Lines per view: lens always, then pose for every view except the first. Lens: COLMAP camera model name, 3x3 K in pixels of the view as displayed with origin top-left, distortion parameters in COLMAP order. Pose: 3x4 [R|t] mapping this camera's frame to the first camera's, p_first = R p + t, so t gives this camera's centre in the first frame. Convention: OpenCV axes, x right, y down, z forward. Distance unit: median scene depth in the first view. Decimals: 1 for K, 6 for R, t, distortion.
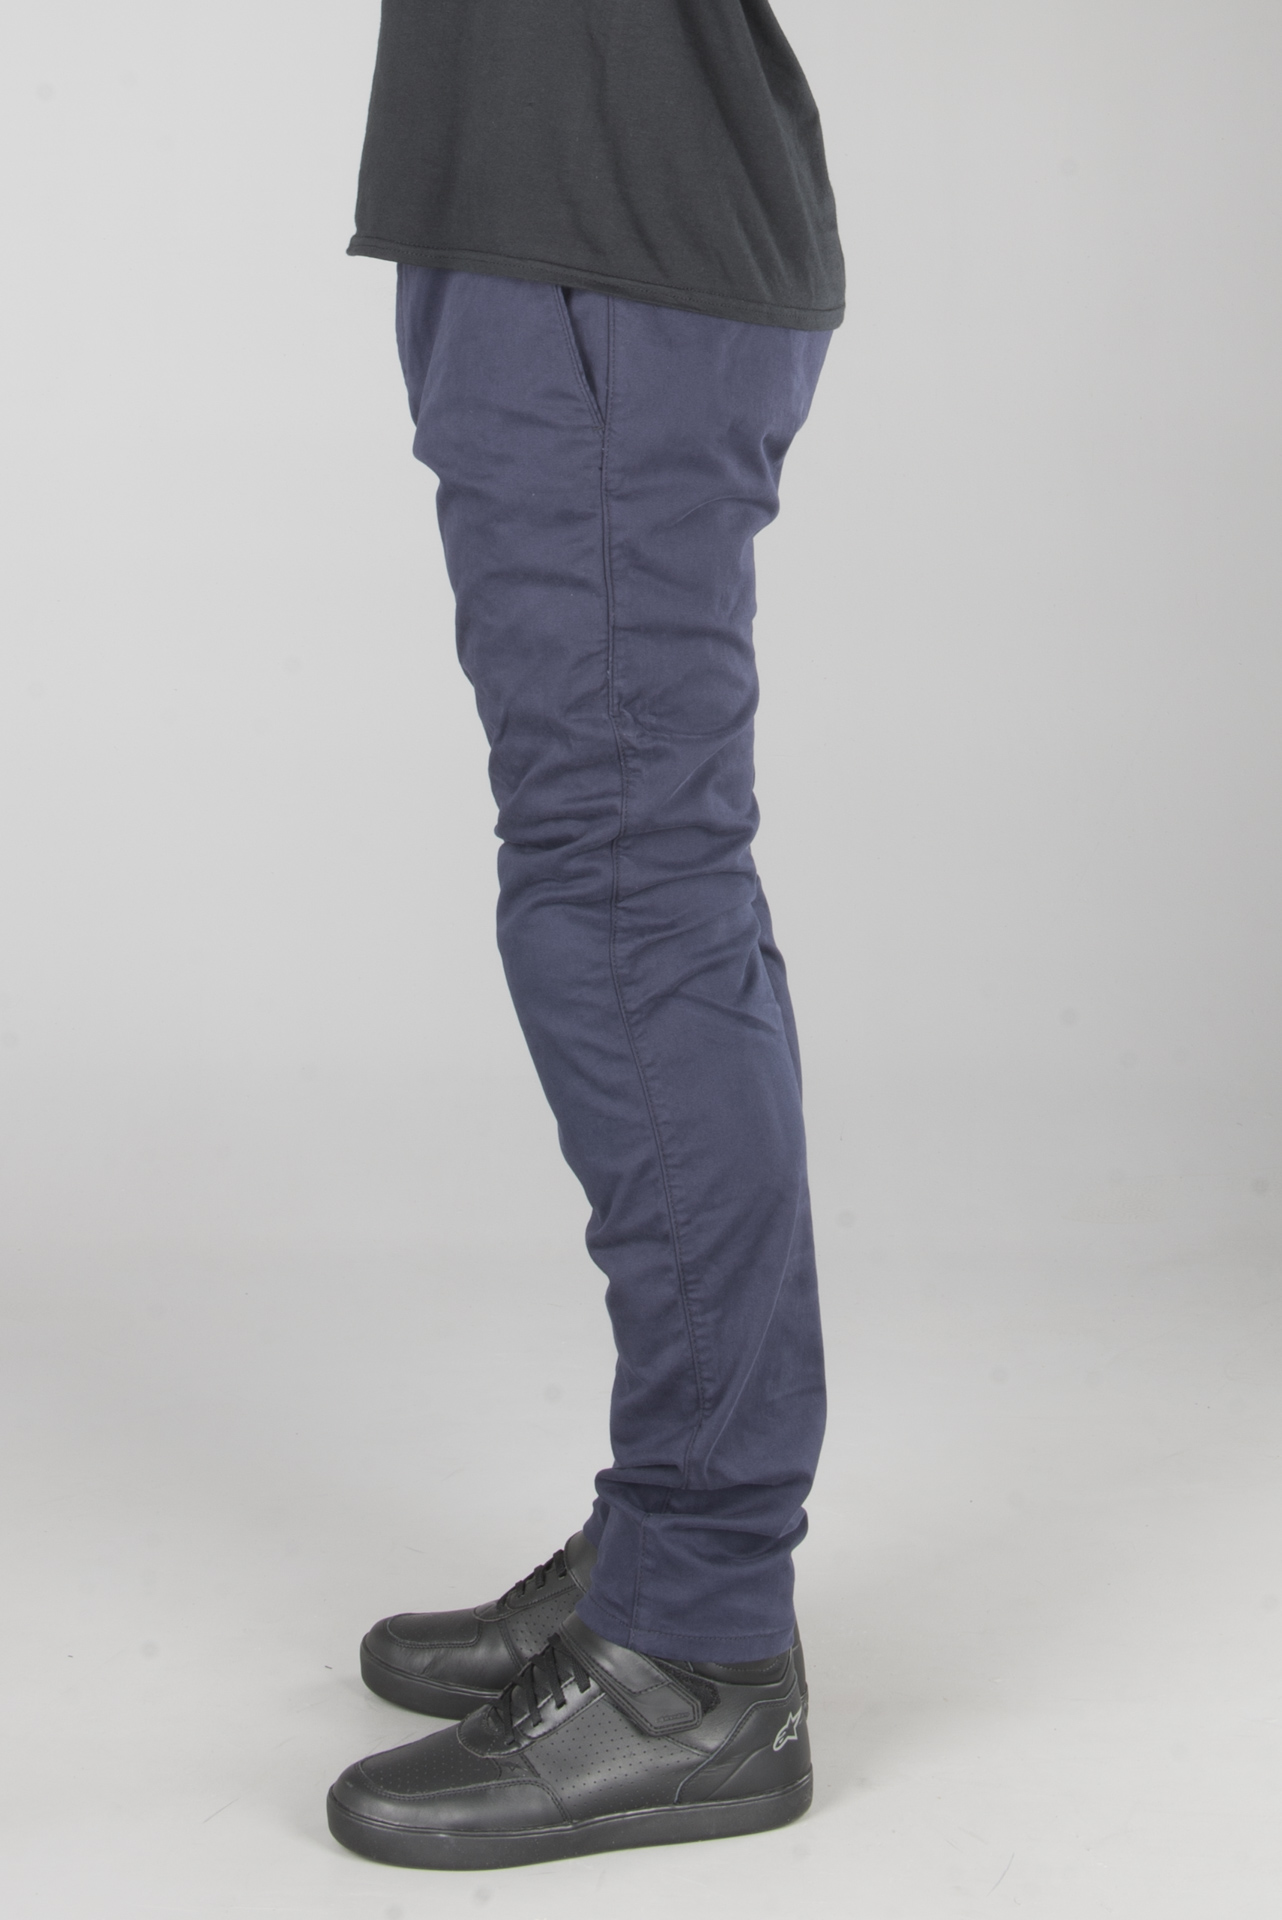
lens RADIAL K [[1950.9, 0, 641.0], [0, 1950.9, 960.0], [0, 0, 1]] dist [0.004711, 0.017411]
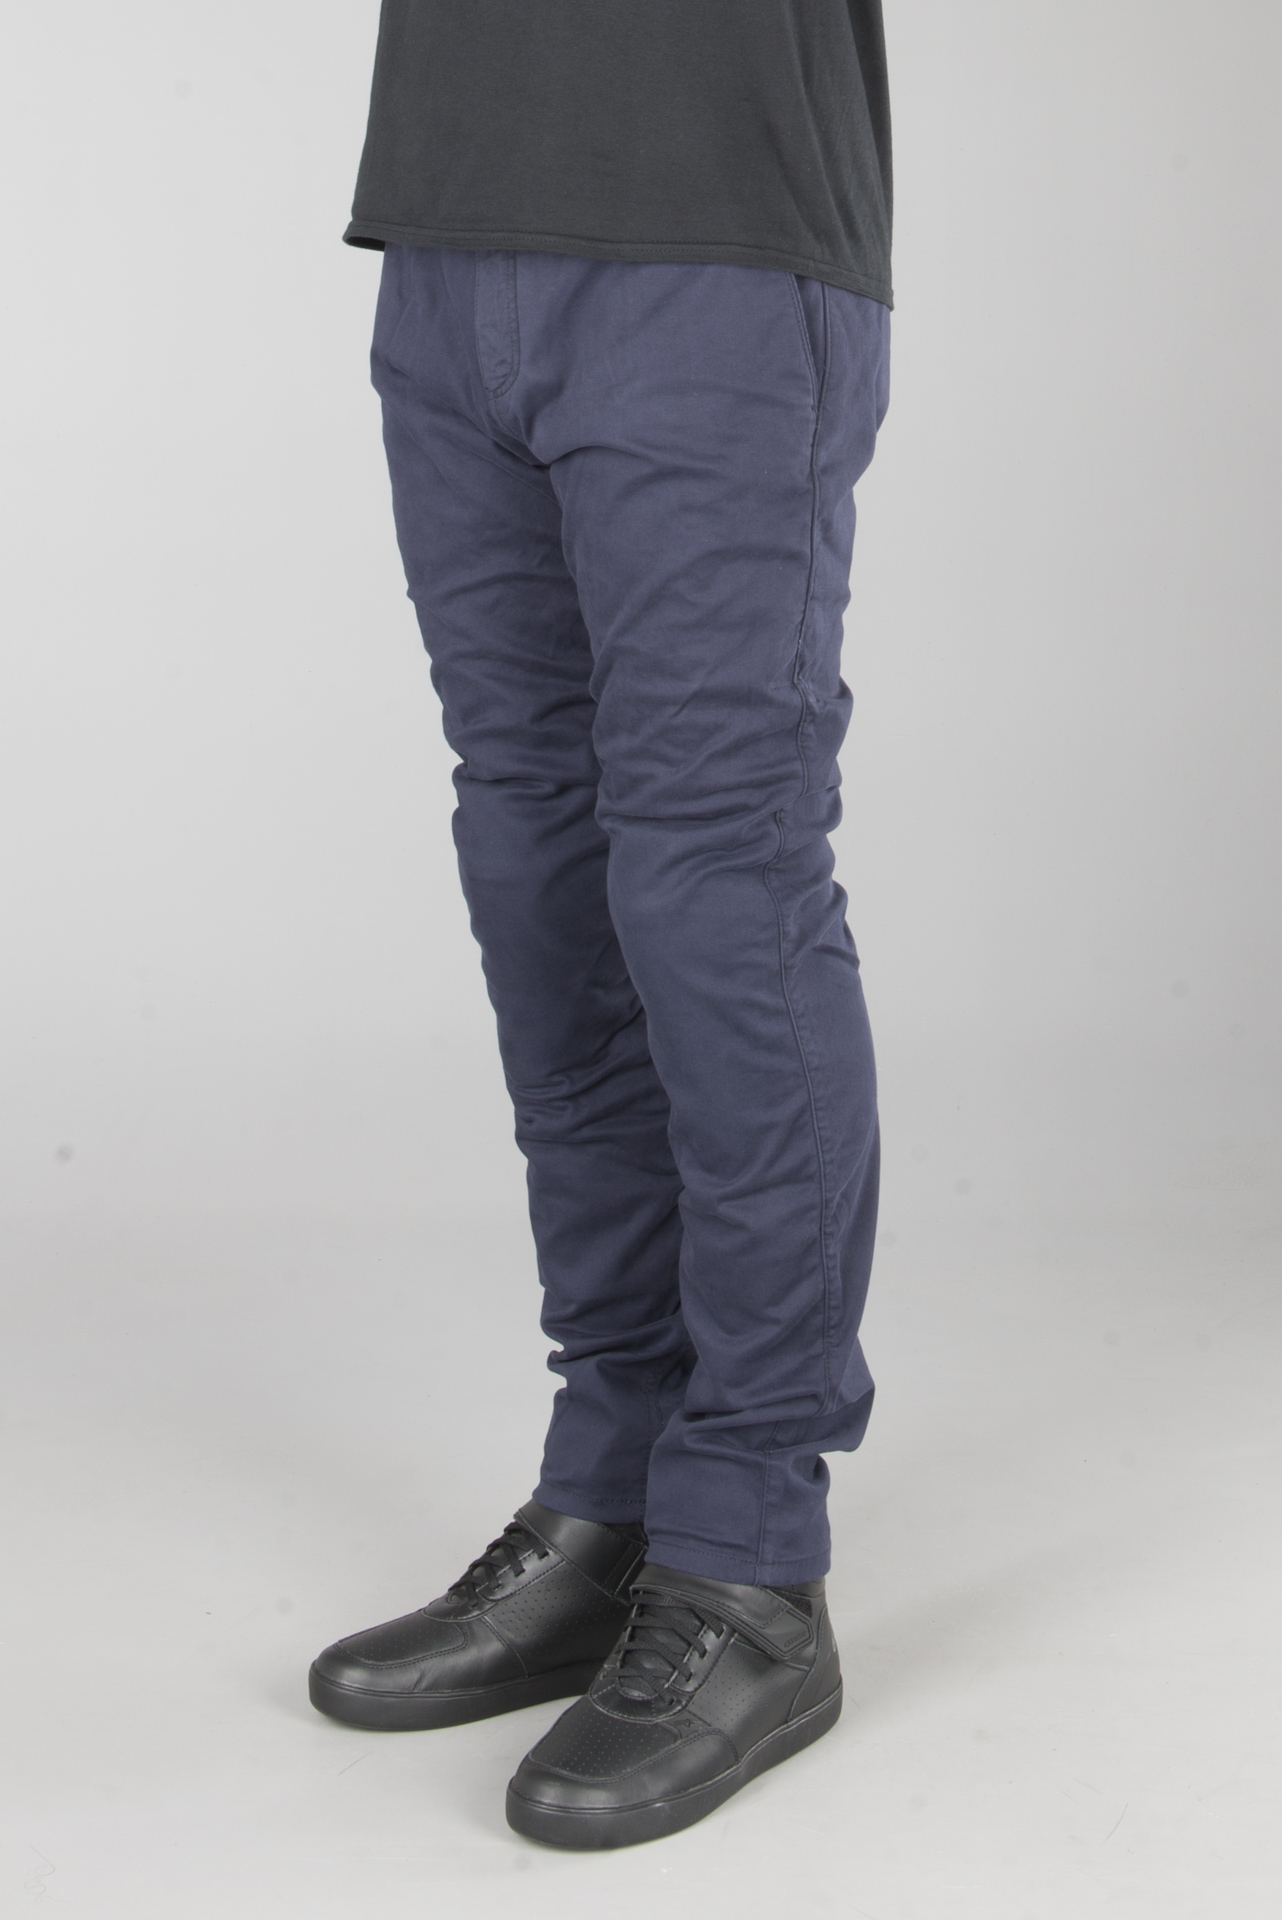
lens RADIAL K [[1906.8, 0, 641.0], [0, 1906.8, 960.0], [0, 0, 1]] dist [0.058680, -0.014960]
pose [[0.927658, -0.126083, 0.351501, -0.433625], [0.126552, 0.991722, 0.021742, -0.009613], [-0.351332, 0.024314, 0.935935, 0.061589]]
